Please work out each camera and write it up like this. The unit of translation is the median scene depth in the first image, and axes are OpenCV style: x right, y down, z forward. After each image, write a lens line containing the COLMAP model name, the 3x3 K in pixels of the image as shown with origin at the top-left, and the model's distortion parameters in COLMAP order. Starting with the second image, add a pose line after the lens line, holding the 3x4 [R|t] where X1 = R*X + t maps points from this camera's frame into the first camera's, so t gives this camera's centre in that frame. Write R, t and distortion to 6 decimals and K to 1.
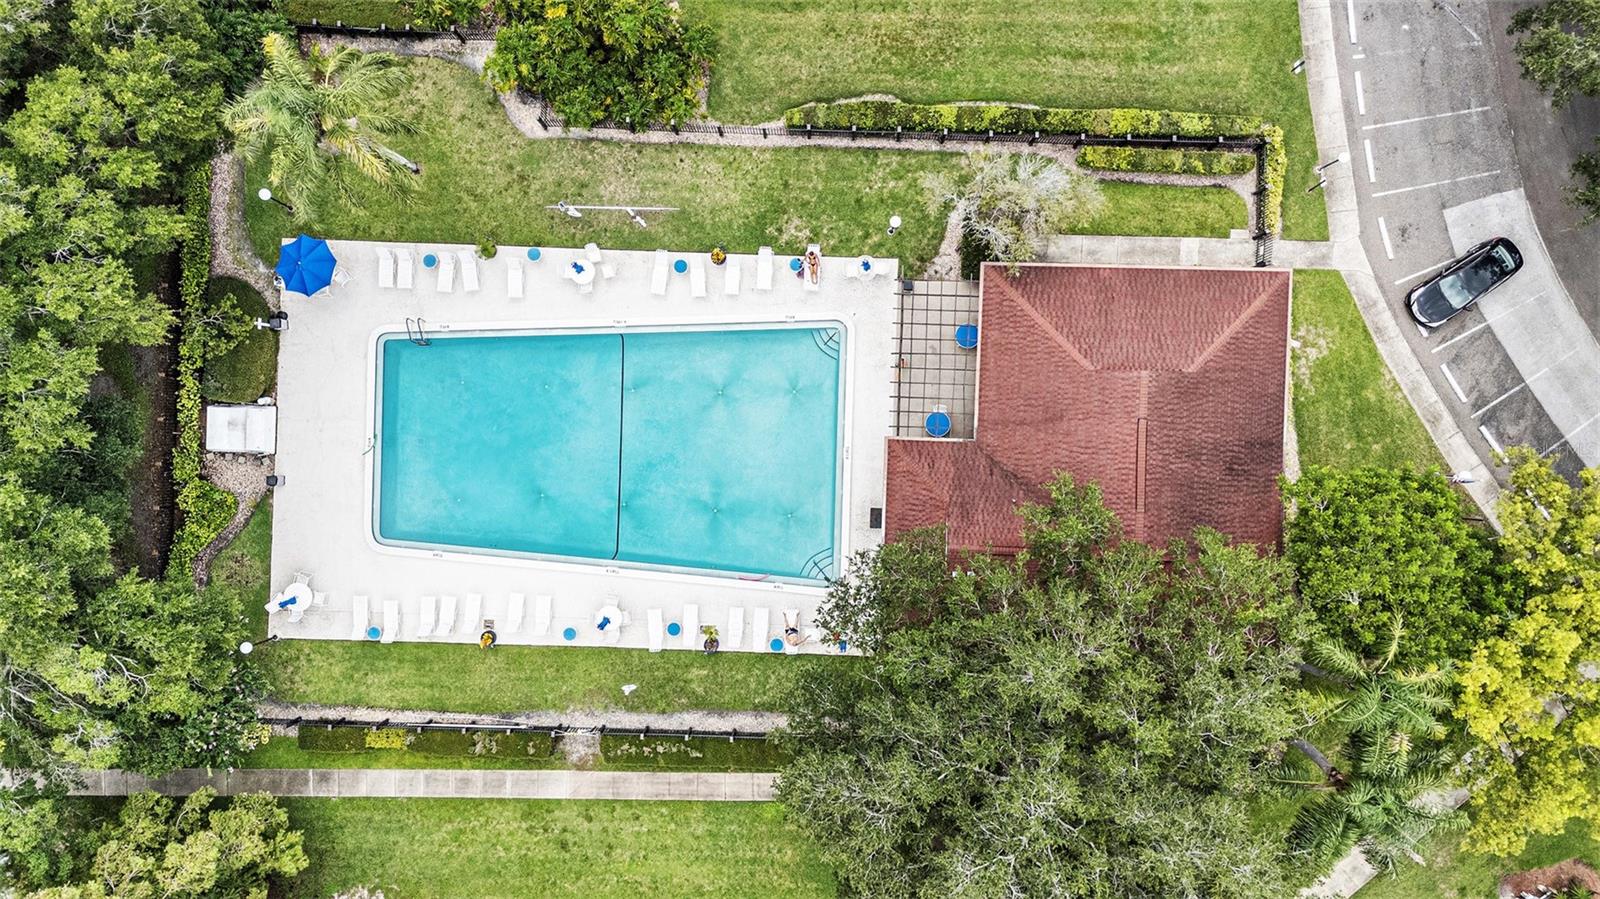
lens RADIAL K [[1239.3, 0, 775.0], [0, 1239.3, 473.8], [0, 0, 1]] dist [0.035127, -0.026308]
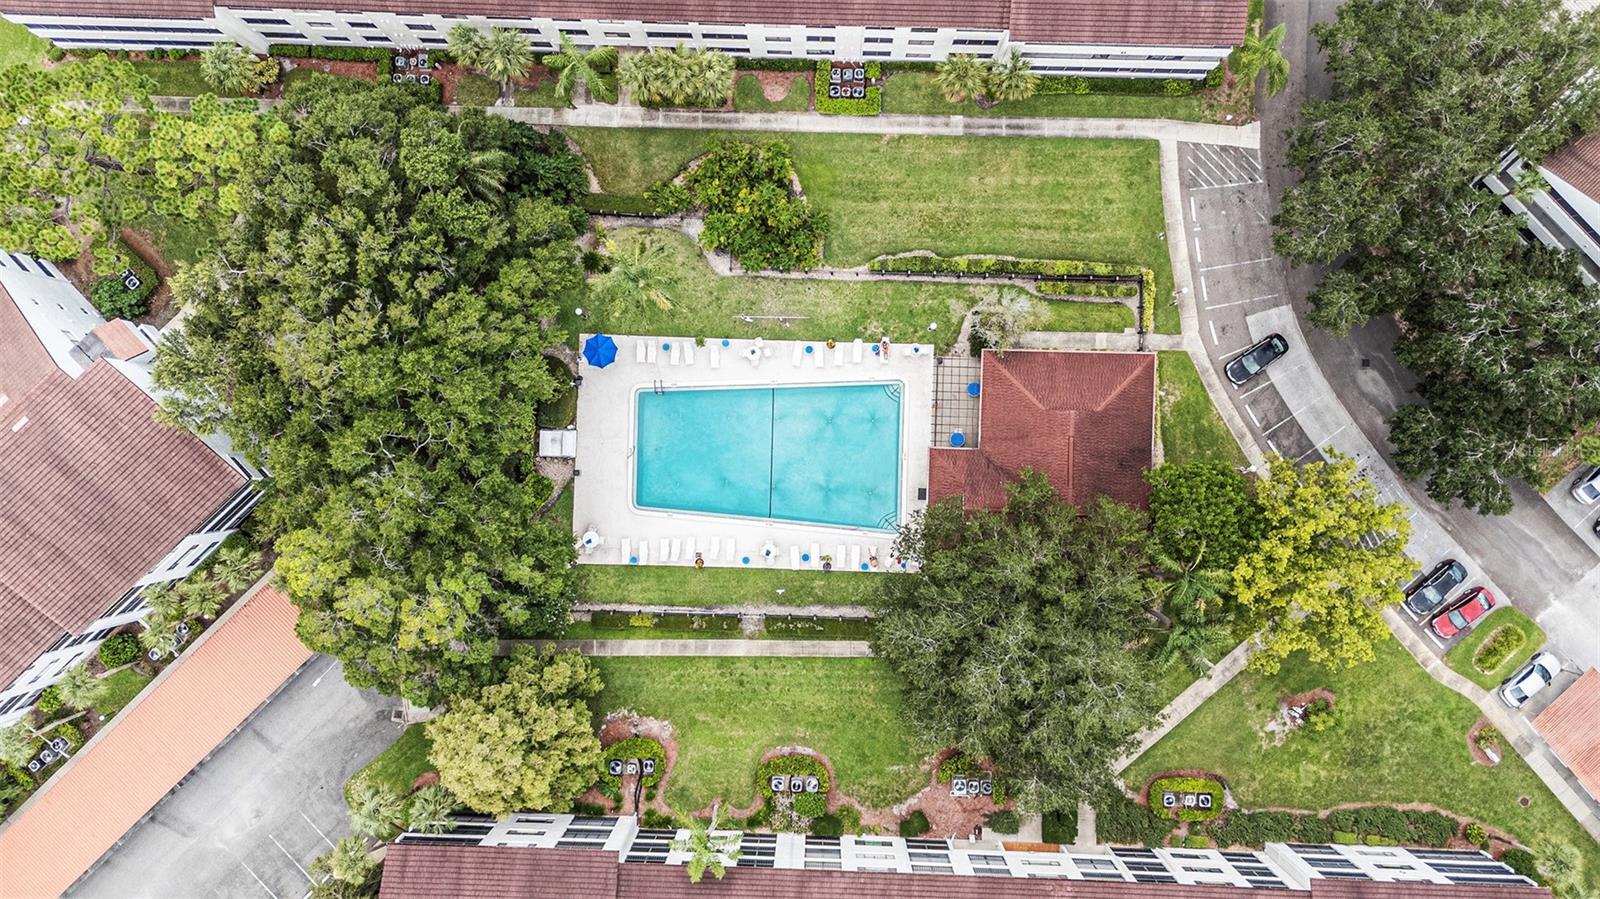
lens RADIAL K [[1239.3, 0, 769.3], [0, 1239.3, 473.0], [0, 0, 1]] dist [0.035127, -0.026308]
pose [[0.999997, -0.001640, 0.001852, -0.136329], [0.001659, 0.999945, -0.010381, 0.024422], [-0.001835, 0.010384, 0.999944, -0.743443]]
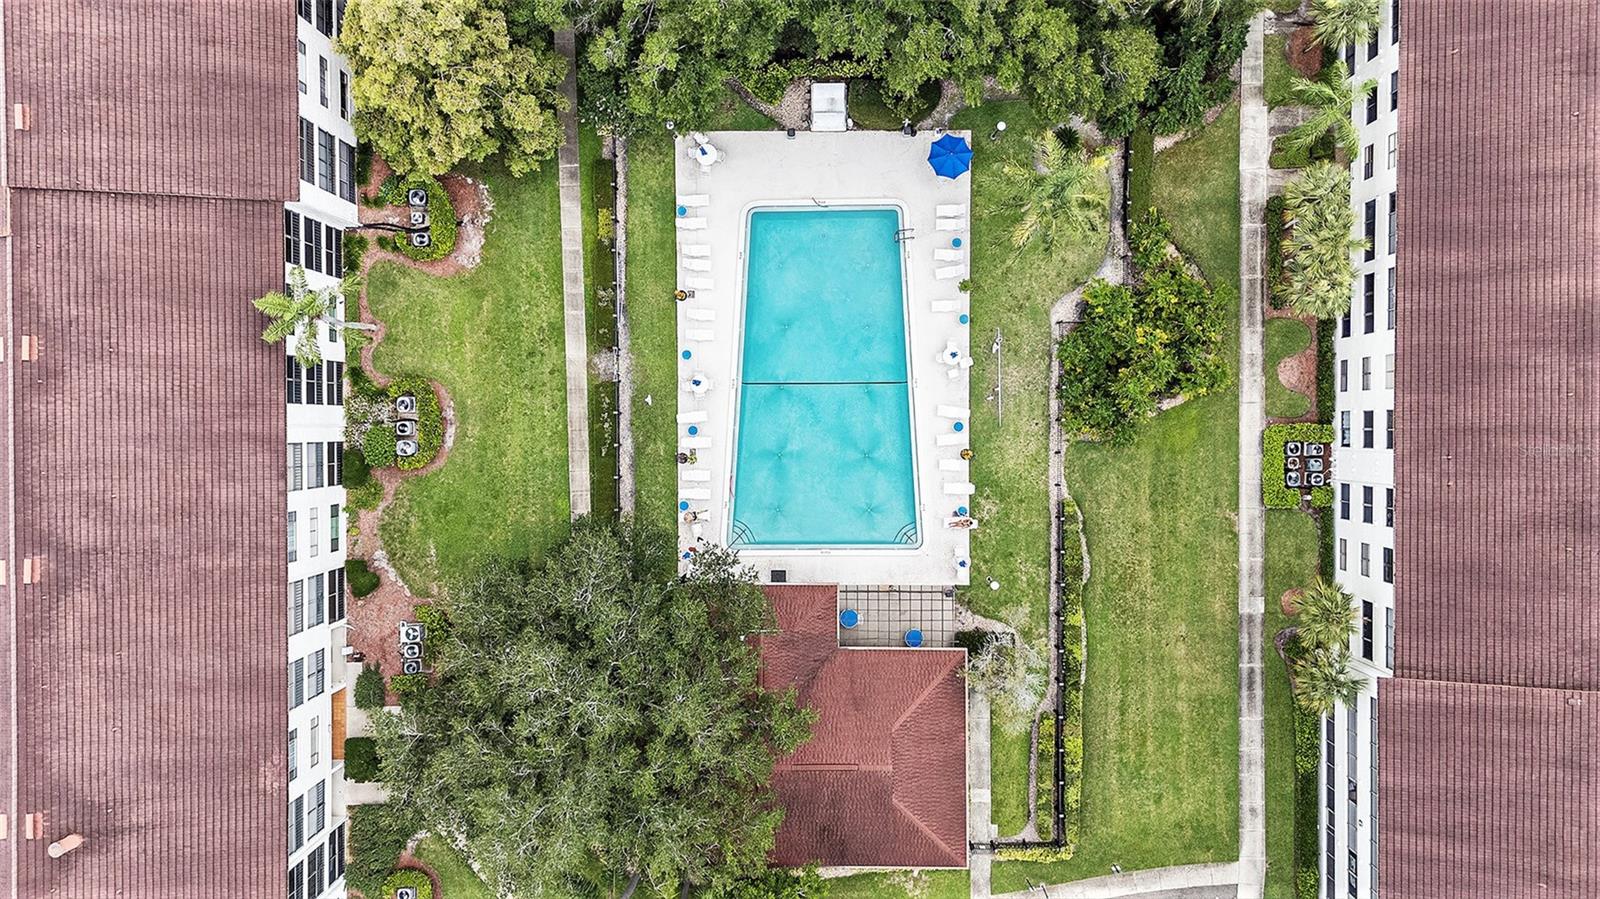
lens RADIAL K [[1239.3, 0, 762.8], [0, 1239.3, 418.6], [0, 0, 1]] dist [0.035127, -0.026308]
pose [[0.034839, 0.998757, 0.035656, -0.141558], [-0.999218, 0.034143, 0.019939, 0.020418], [0.018697, -0.036322, 0.999165, -0.366389]]
